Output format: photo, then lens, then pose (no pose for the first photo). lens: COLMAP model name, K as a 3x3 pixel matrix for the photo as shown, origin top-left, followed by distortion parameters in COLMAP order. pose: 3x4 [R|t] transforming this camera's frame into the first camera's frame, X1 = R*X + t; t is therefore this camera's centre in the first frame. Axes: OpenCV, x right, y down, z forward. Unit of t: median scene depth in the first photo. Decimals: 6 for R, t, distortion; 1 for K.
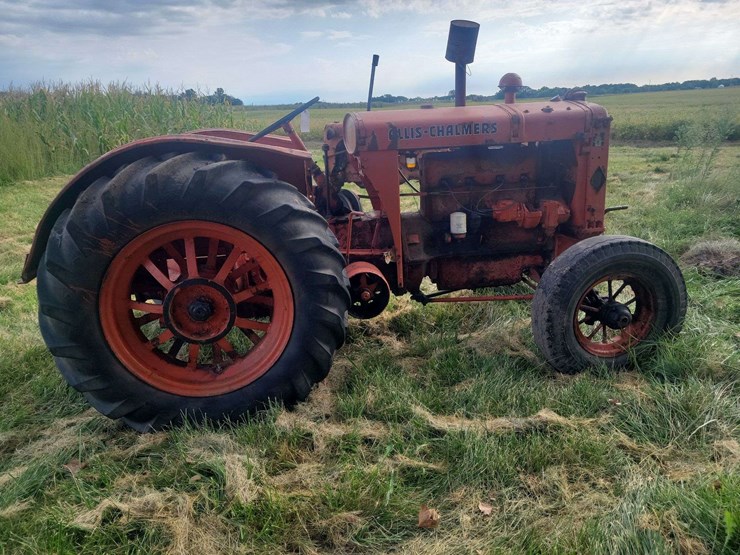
lens RADIAL K [[573.8, 0, 369.0], [0, 573.8, 284.1], [0, 0, 1]] dist [0.056399, -0.041028]
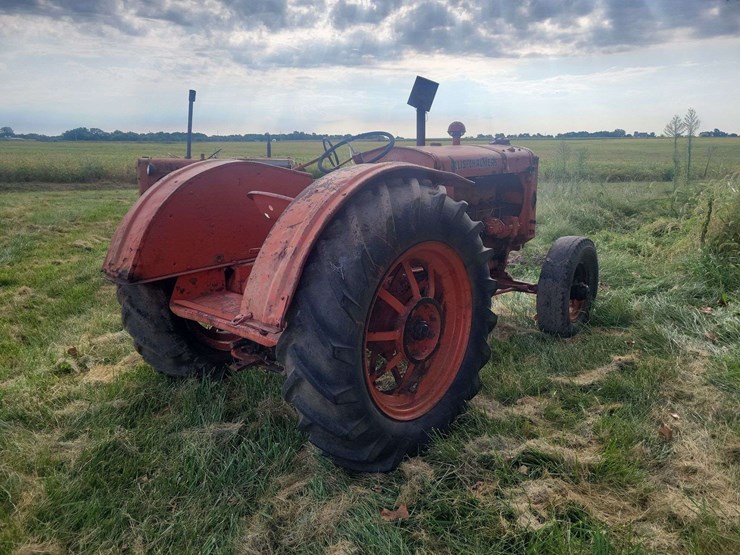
lens RADIAL K [[573.8, 0, 387.2], [0, 573.8, 271.7], [0, 0, 1]] dist [0.056399, -0.041028]
pose [[0.745732, -0.105124, 0.657900, -0.991698], [0.166701, 0.985505, -0.031485, -0.034217], [-0.645054, 0.133152, 0.752447, 0.251164]]
